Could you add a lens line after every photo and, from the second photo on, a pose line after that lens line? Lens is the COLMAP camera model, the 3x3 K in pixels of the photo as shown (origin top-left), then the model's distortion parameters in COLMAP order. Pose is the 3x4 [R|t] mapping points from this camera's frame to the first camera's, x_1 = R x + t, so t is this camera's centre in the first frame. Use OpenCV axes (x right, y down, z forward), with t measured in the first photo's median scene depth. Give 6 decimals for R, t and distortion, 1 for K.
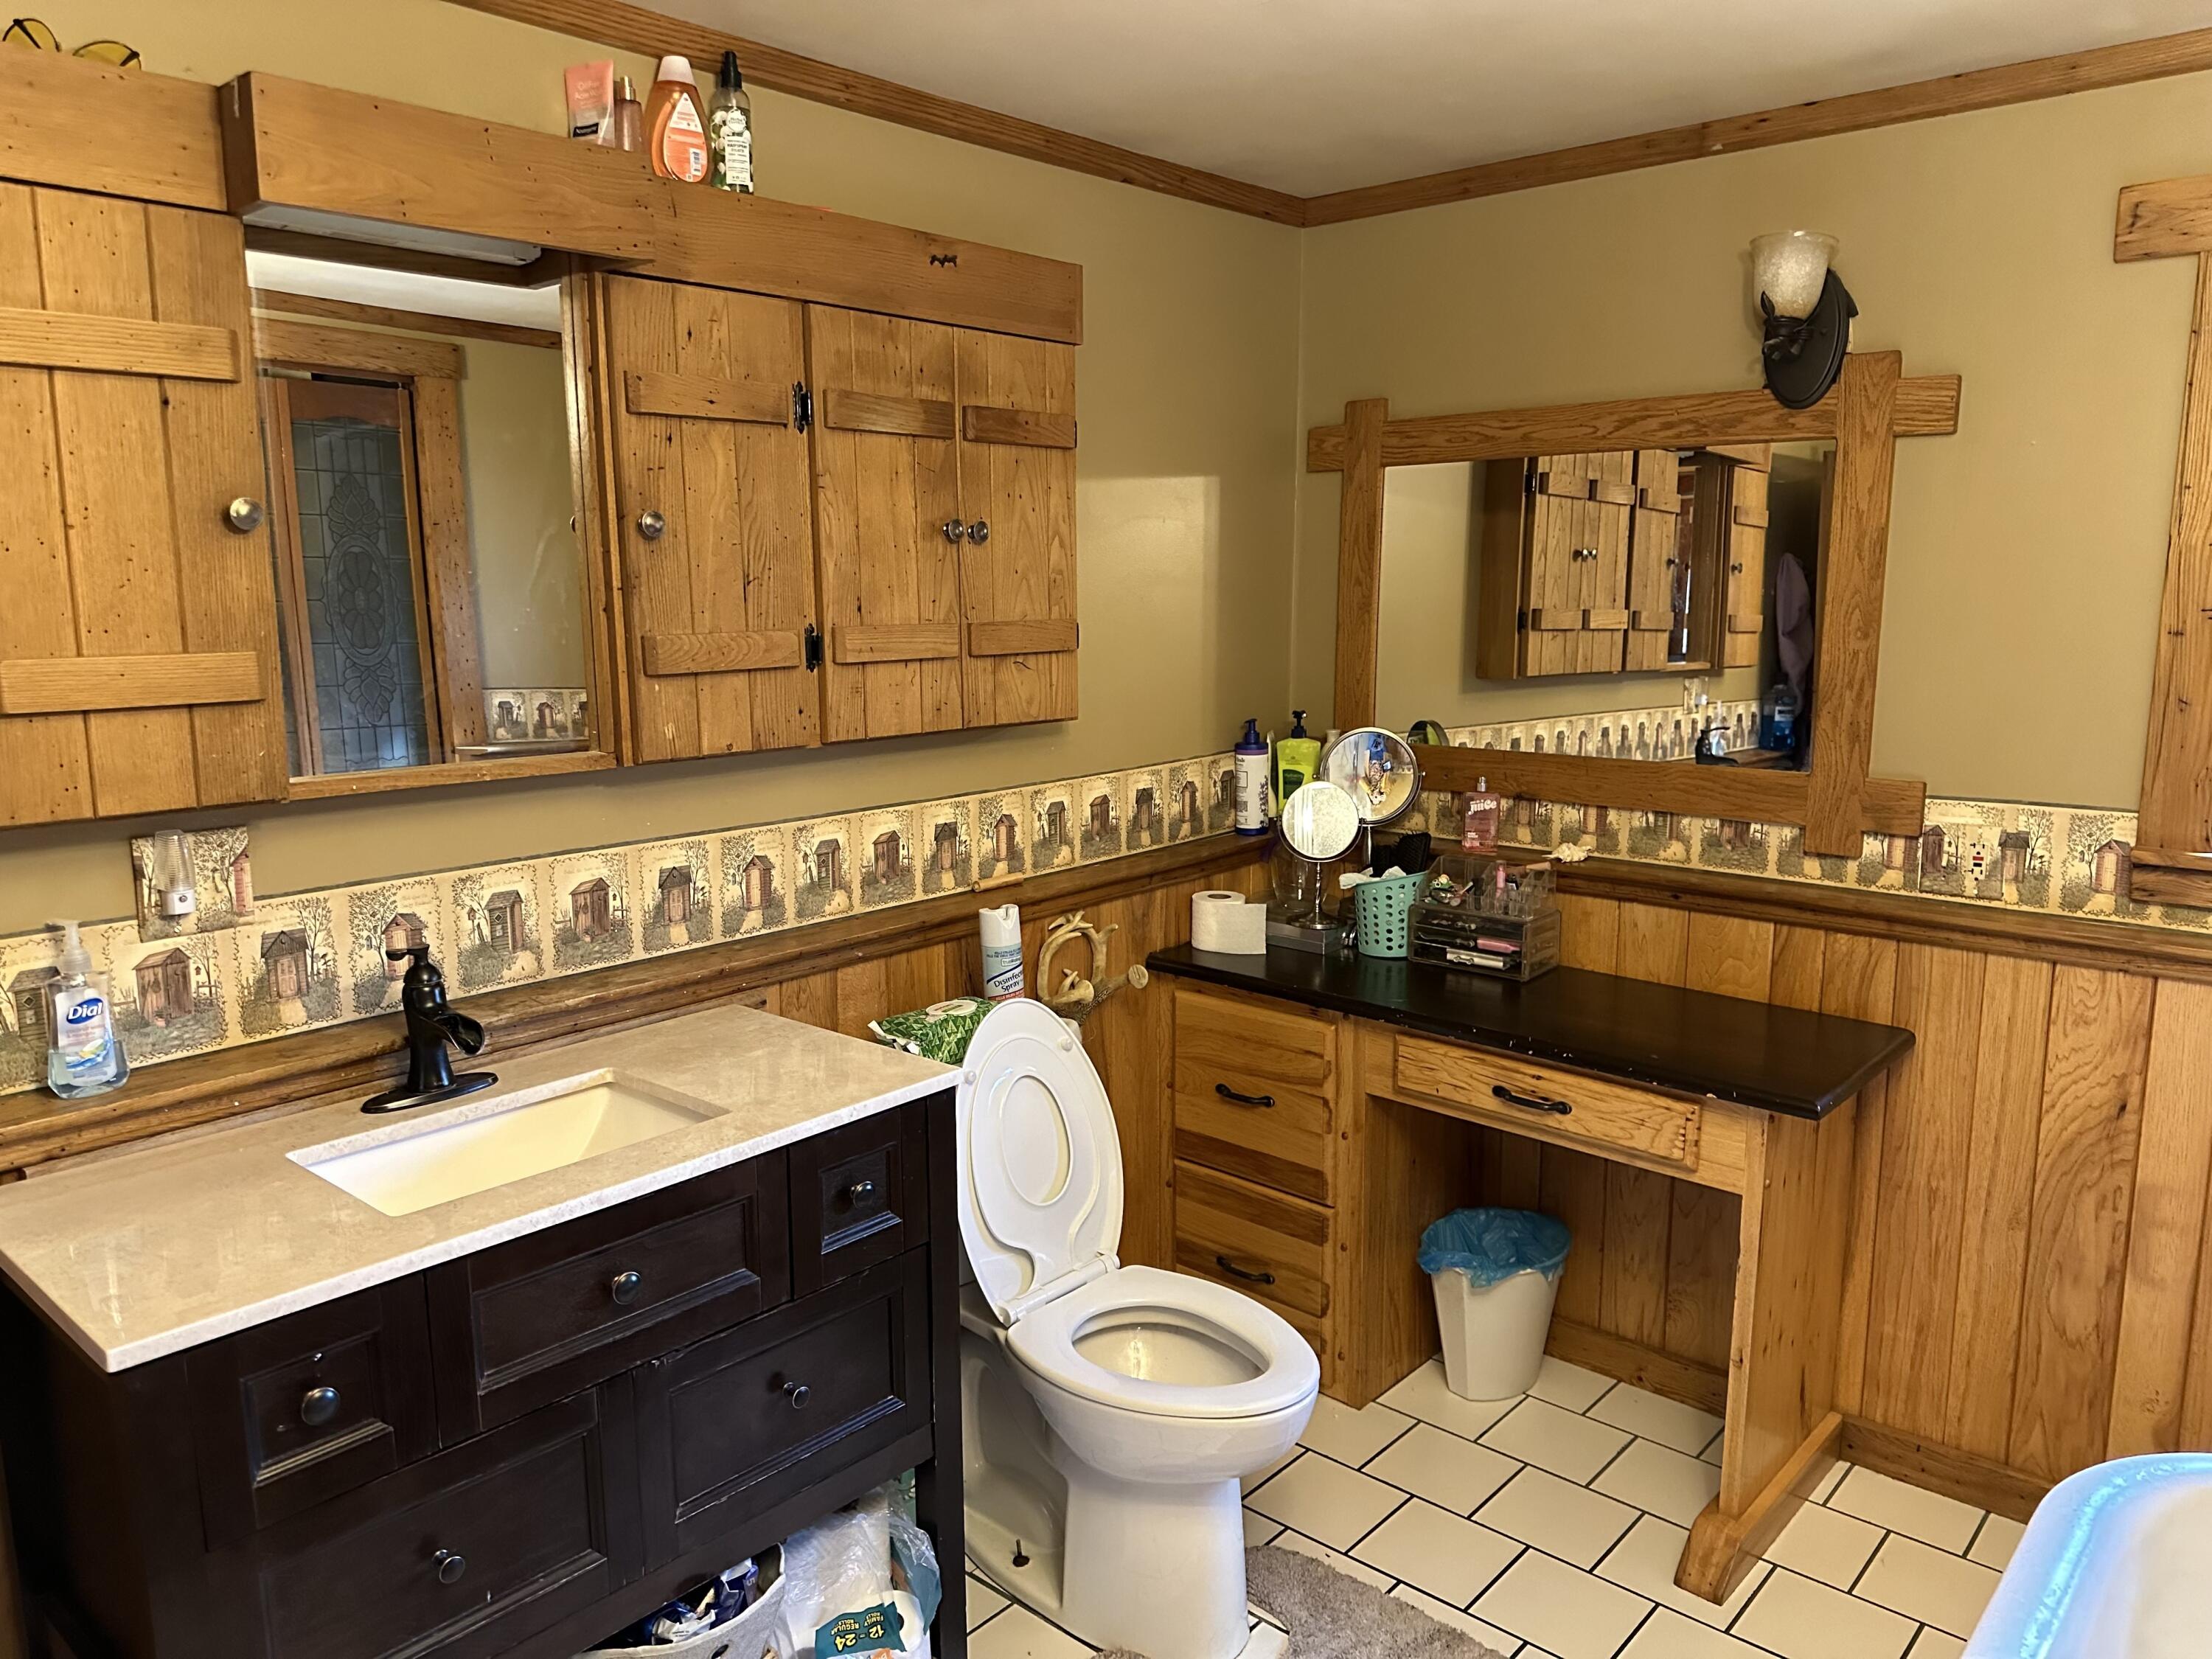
lens RADIAL K [[1546.6, 0, 1098.9], [0, 1546.6, 808.7], [0, 0, 1]] dist [0.021259, -0.026675]
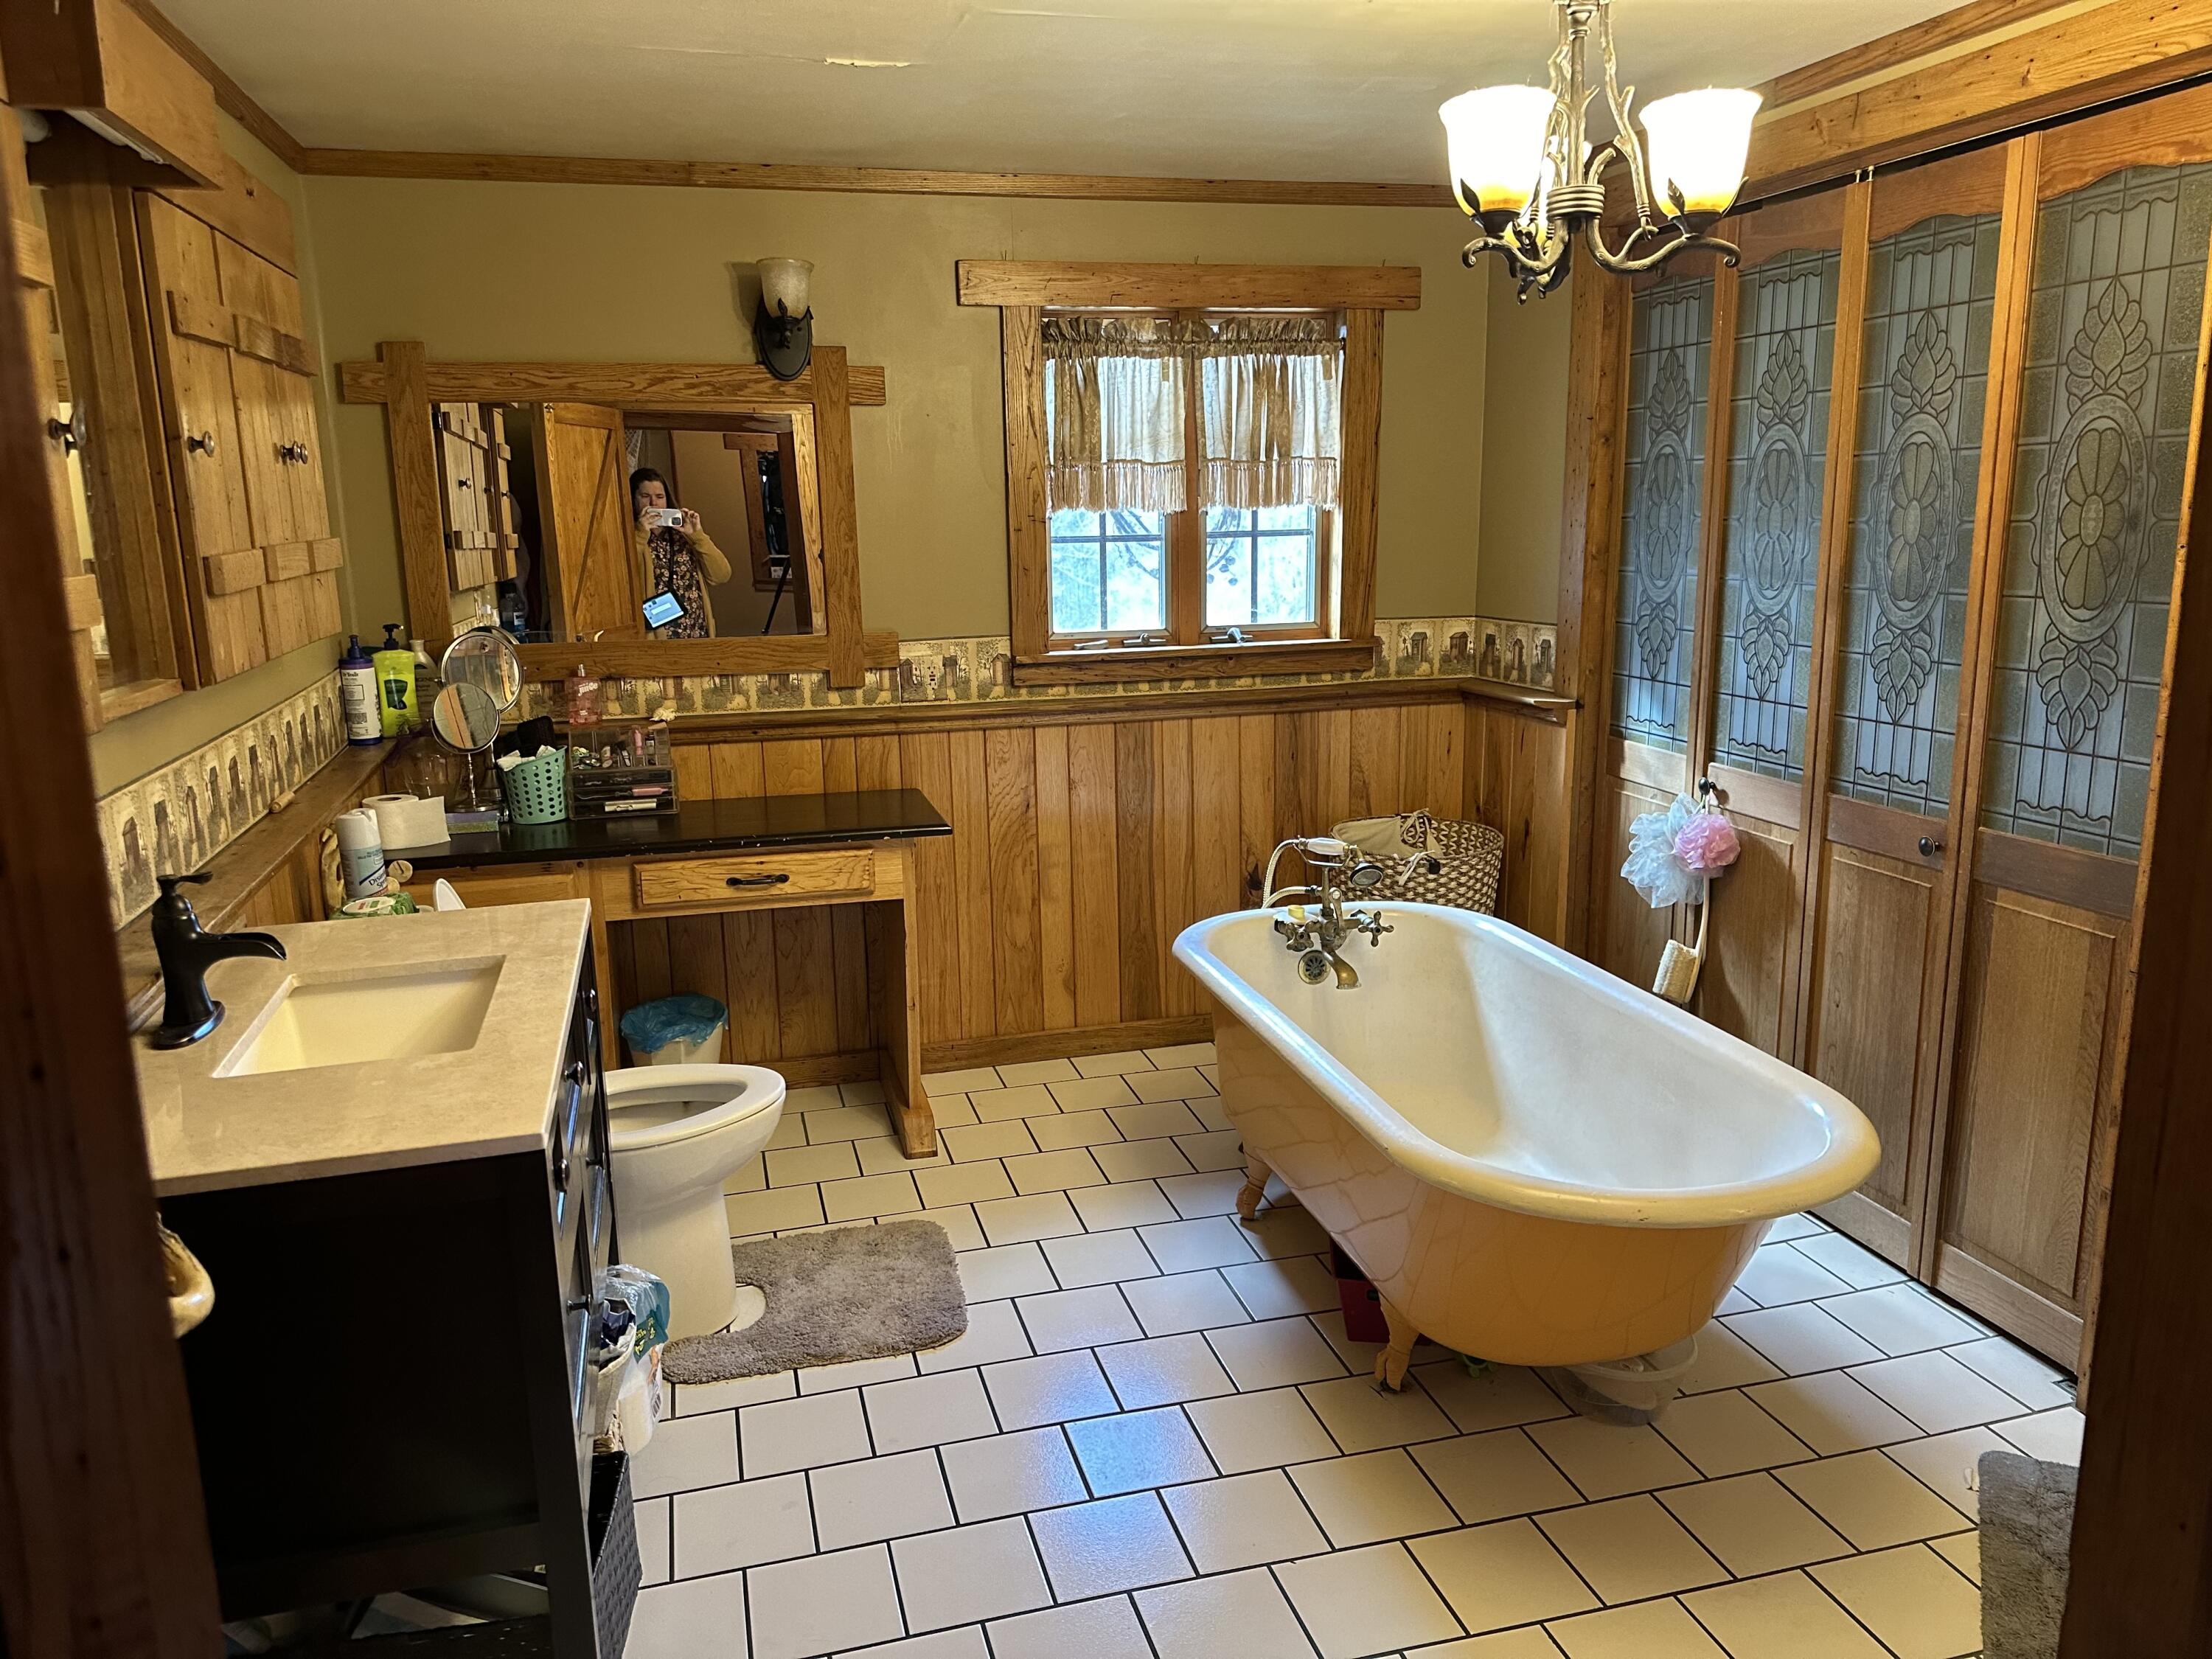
lens RADIAL K [[1546.6, 0, 1112.7], [0, 1546.6, 831.5], [0, 0, 1]] dist [0.021259, -0.026675]
pose [[0.523461, -0.180322, 0.832750, -0.648929], [0.136544, 0.982471, 0.126912, 0.011902], [-0.841037, 0.047273, 0.538907, -0.013285]]
